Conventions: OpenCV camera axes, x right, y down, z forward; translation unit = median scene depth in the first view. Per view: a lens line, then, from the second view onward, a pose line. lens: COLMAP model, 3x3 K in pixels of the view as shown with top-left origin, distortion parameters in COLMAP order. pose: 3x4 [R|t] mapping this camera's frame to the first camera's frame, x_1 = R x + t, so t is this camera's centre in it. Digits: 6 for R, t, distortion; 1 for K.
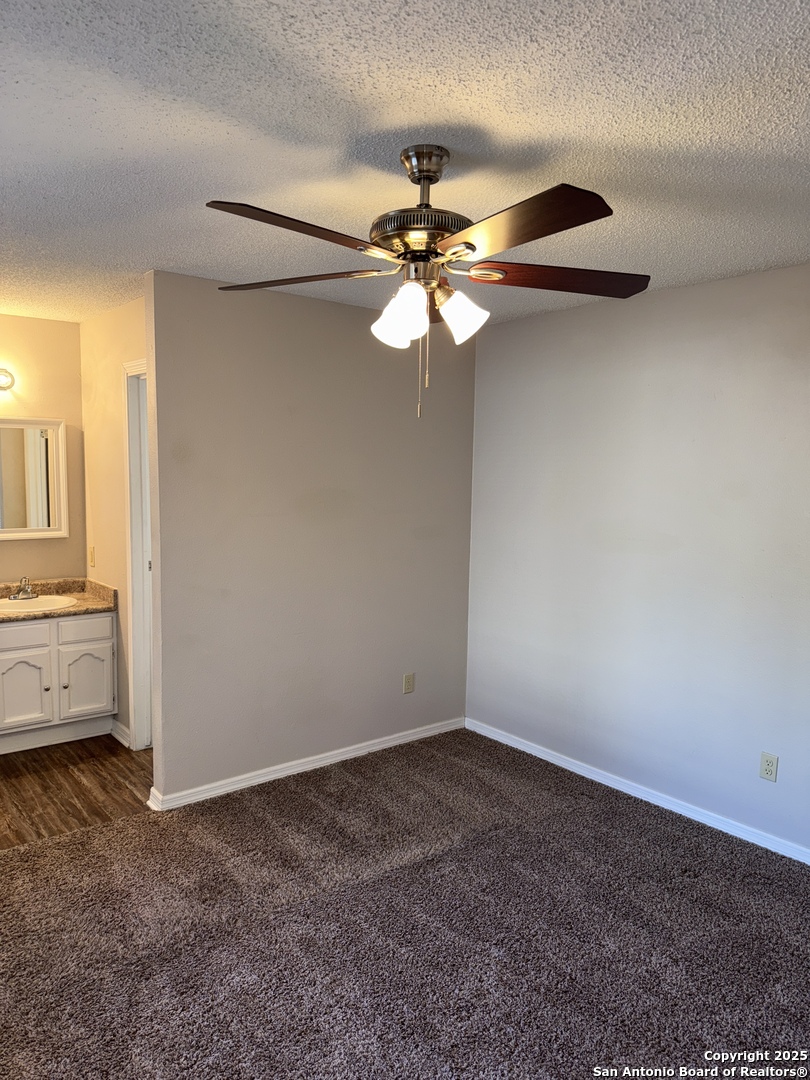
lens RADIAL K [[758.1, 0, 369.5], [0, 758.1, 539.7], [0, 0, 1]] dist [0.059398, -0.069505]
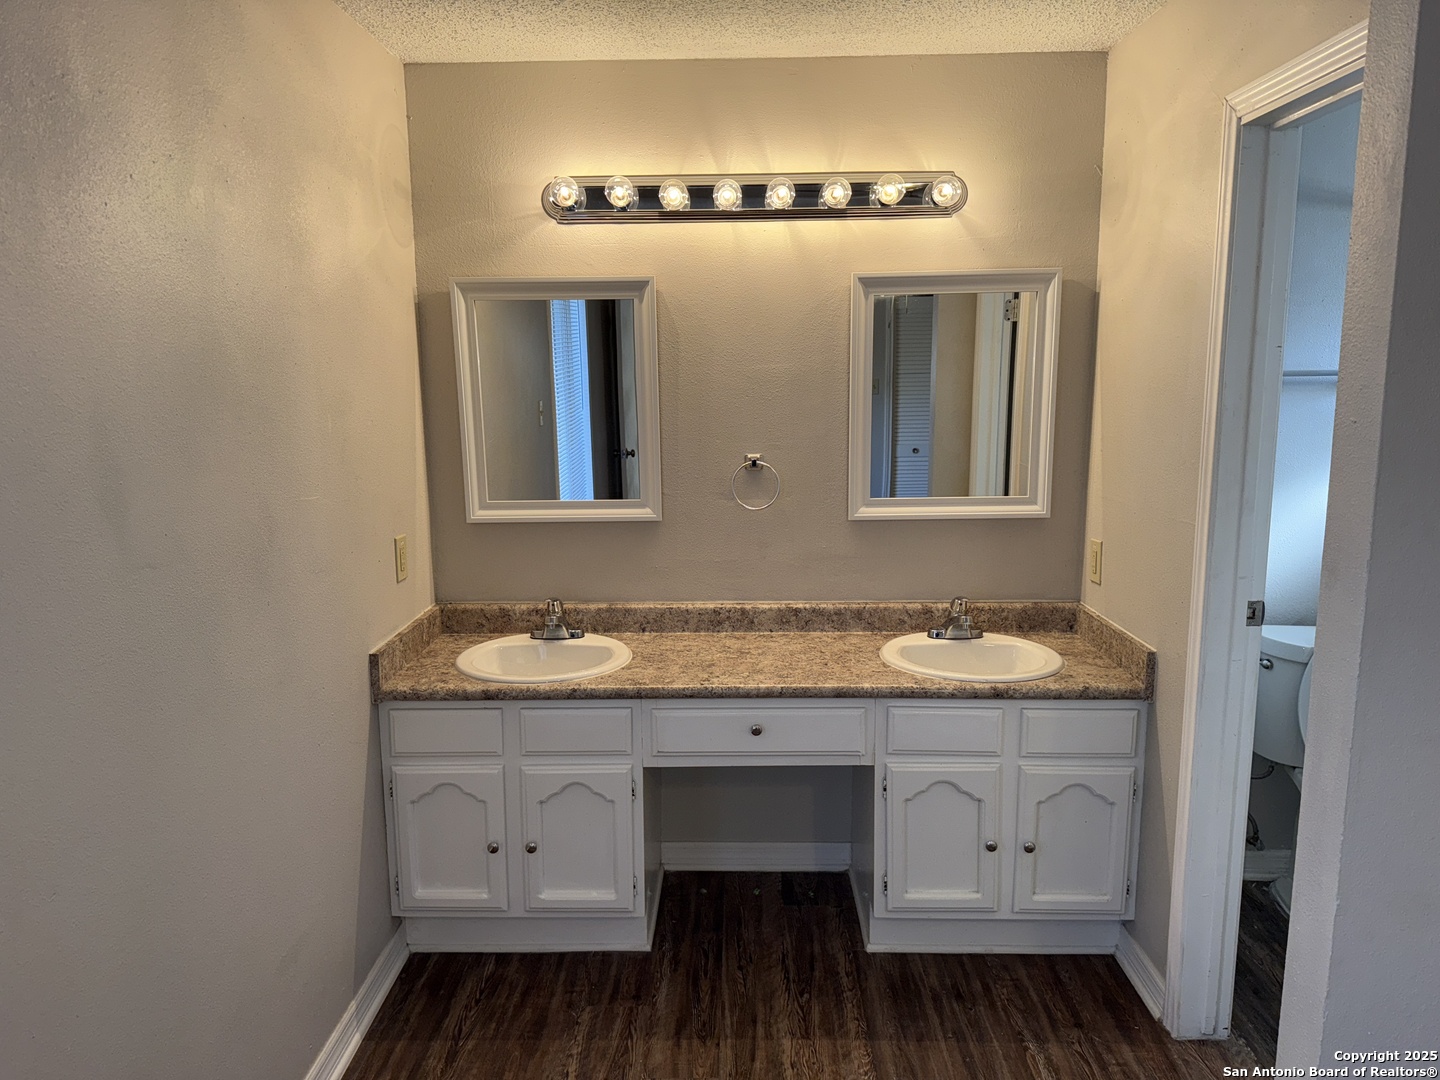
lens RADIAL K [[1010.7, 0, 734.0], [0, 1010.7, 543.1], [0, 0, 1]] dist [0.059398, -0.069505]
pose [[0.797476, 0.083265, -0.597578, -0.185669], [-0.047023, 0.995996, 0.076026, -0.028959], [0.601516, -0.032529, 0.798198, 0.406042]]
